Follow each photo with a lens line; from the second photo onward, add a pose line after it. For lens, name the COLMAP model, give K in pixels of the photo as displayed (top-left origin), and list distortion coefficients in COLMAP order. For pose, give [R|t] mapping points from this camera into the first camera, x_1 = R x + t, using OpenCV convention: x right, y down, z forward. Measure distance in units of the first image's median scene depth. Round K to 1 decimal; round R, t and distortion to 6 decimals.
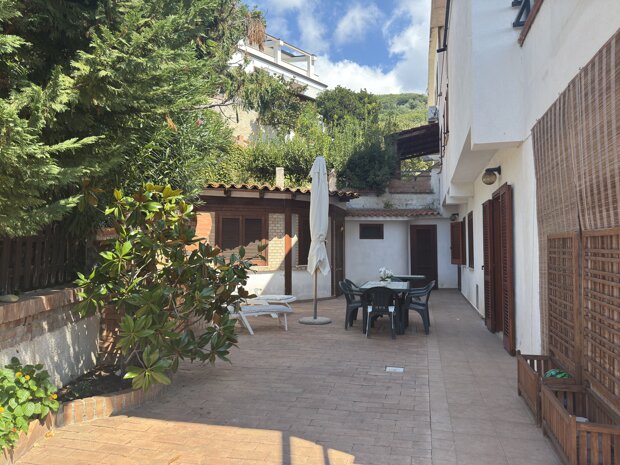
lens RADIAL K [[428.5, 0, 310.0], [0, 428.5, 232.5], [0, 0, 1]] dist [0.142436, -0.187989]
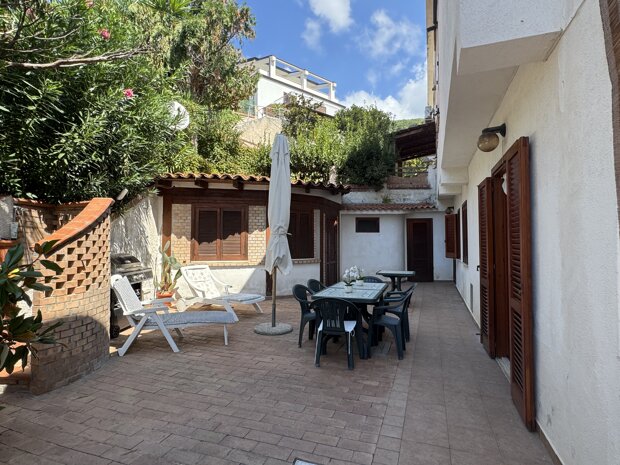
lens RADIAL K [[330.7, 0, 308.2], [0, 330.7, 232.7], [0, 0, 1]] dist [-0.001598, 0.000158]
pose [[0.995145, -0.002184, -0.098391, 0.110033], [0.003523, 0.999903, 0.013444, 0.006711], [0.098352, -0.013725, 0.995057, 0.278804]]
